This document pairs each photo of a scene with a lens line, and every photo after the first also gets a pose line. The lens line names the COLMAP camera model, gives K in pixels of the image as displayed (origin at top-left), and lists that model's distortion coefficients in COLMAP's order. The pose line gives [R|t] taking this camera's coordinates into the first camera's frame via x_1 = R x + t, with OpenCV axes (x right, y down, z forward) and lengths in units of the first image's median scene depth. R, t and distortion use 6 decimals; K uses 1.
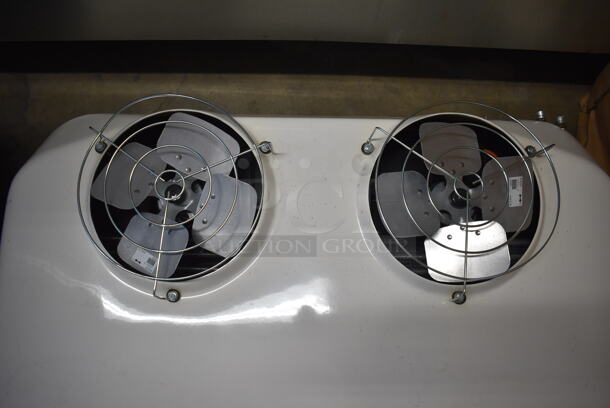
lens RADIAL K [[472.2, 0, 305.0], [0, 472.2, 204.0], [0, 0, 1]] dist [-0.091637, 0.002698]
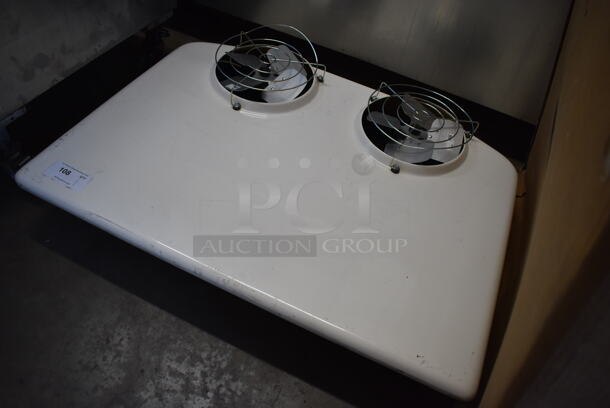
lens RADIAL K [[472.2, 0, 305.0], [0, 472.2, 204.0], [0, 0, 1]] dist [-0.091637, 0.002698]
pose [[0.905870, 0.383063, -0.180728, 0.371640], [-0.421652, 0.775170, -0.470447, 1.128600], [-0.040116, 0.502368, 0.863723, -0.290629]]
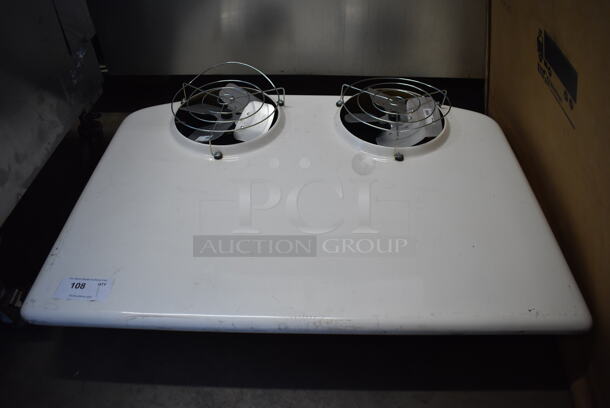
lens RADIAL K [[472.2, 0, 305.0], [0, 472.2, 204.0], [0, 0, 1]] dist [-0.091637, 0.002698]
pose [[0.999822, 0.009644, -0.016191, 0.038423], [-0.017174, 0.820031, -0.572061, 1.198917], [0.007760, 0.572238, 0.820051, -0.204168]]
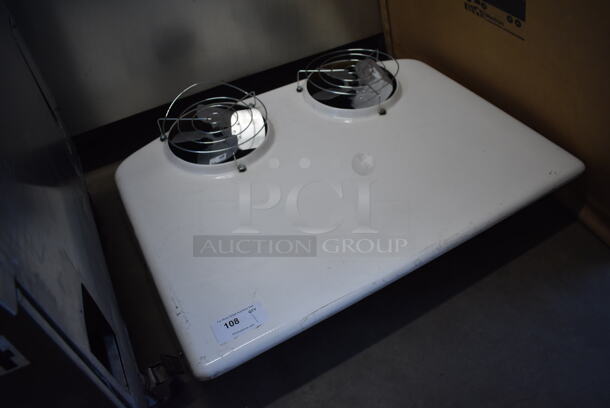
lens RADIAL K [[460.6, 0, 305.0], [0, 460.6, 204.0], [0, 0, 1]] dist [-0.068018, -0.001364]
pose [[0.864982, -0.392500, 0.312650, -0.632893], [0.499558, 0.732409, -0.462622, 1.127019], [-0.047408, 0.556346, 0.829597, -0.293403]]
